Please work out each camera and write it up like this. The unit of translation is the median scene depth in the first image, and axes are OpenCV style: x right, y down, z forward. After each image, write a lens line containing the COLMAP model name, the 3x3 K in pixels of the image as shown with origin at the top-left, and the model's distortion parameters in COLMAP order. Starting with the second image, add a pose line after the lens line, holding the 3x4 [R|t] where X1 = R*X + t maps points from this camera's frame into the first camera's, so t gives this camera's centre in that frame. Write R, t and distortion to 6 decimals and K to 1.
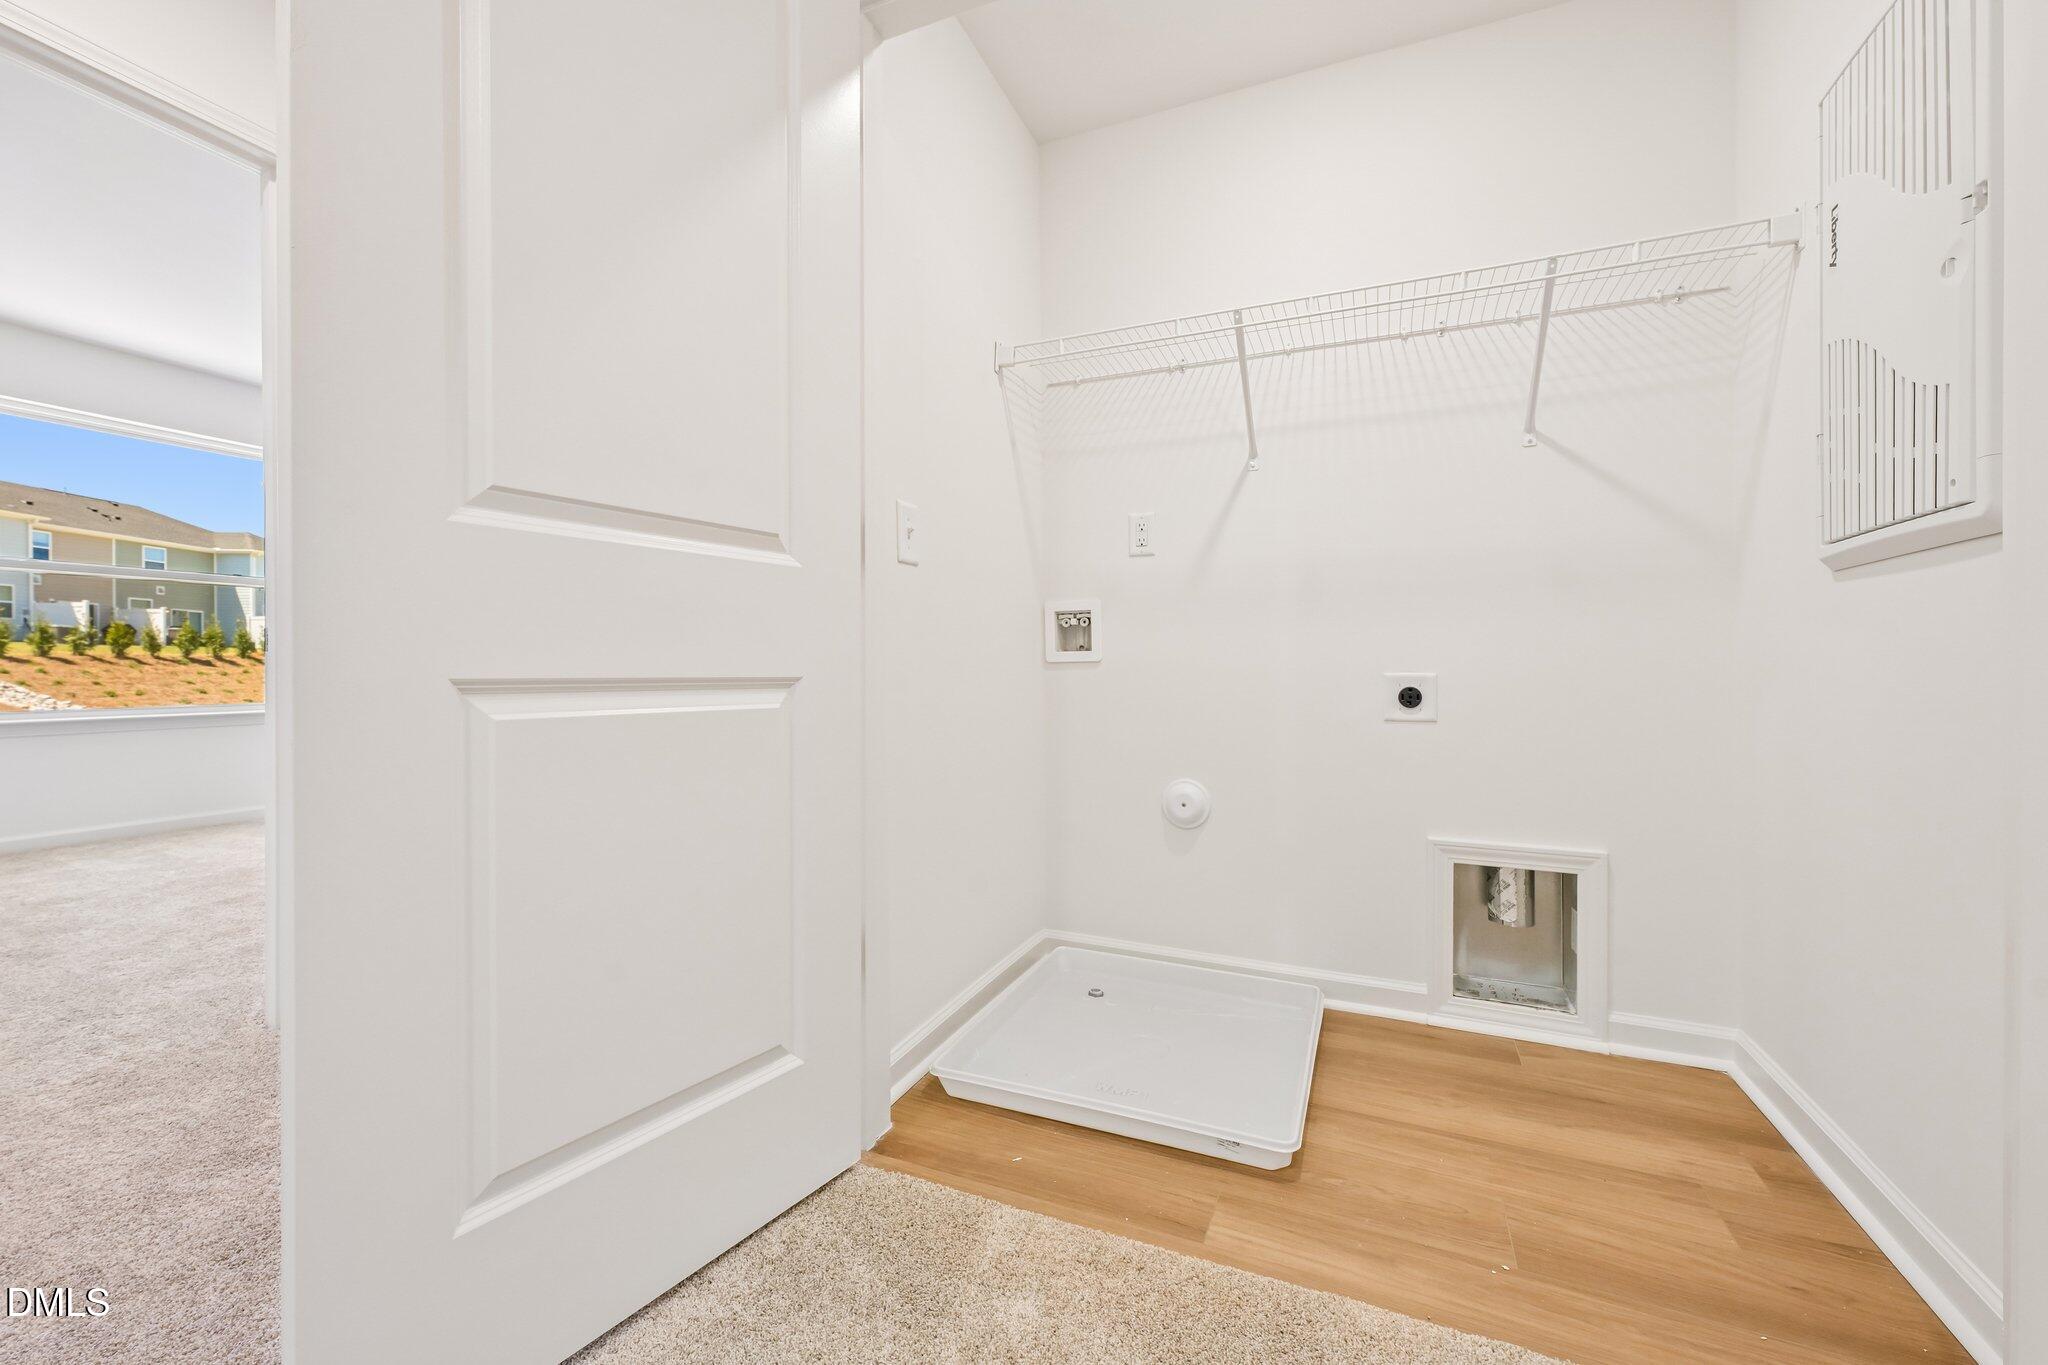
lens RADIAL K [[824.8, 0, 1023.1], [0, 824.8, 662.2], [0, 0, 1]] dist [0.000229, -0.000301]
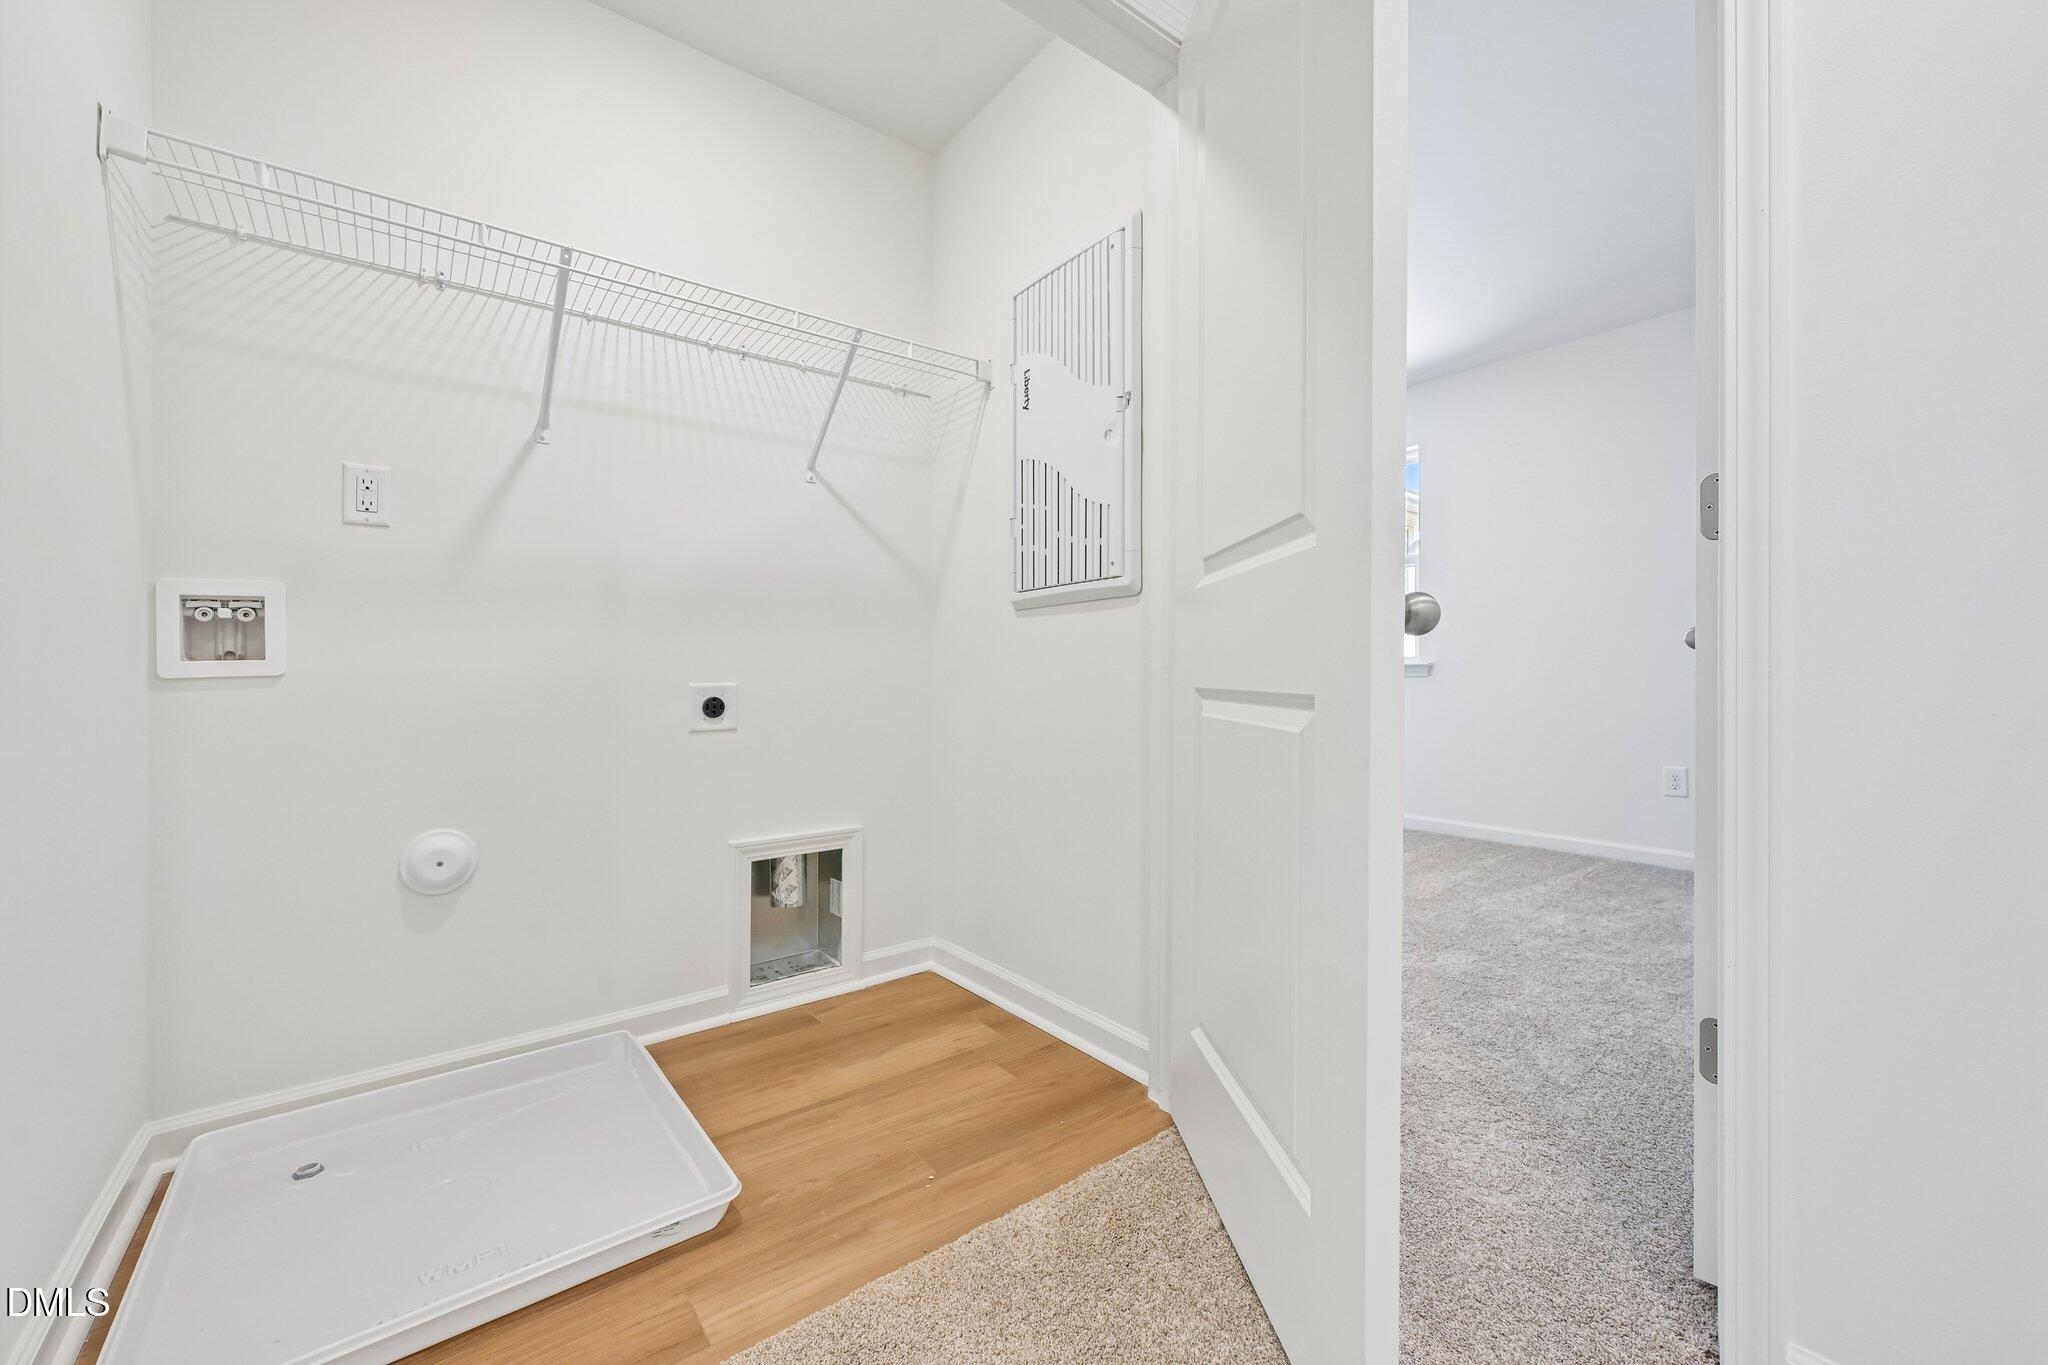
lens RADIAL K [[818.1, 0, 1024.0], [0, 818.1, 682.5], [0, 0, 1]] dist [0.006172, -0.000091]
pose [[0.484201, -0.017654, 0.874779, -0.283725], [0.007658, 0.999844, 0.015938, -0.001695], [-0.874923, -0.001018, 0.484260, 0.229550]]
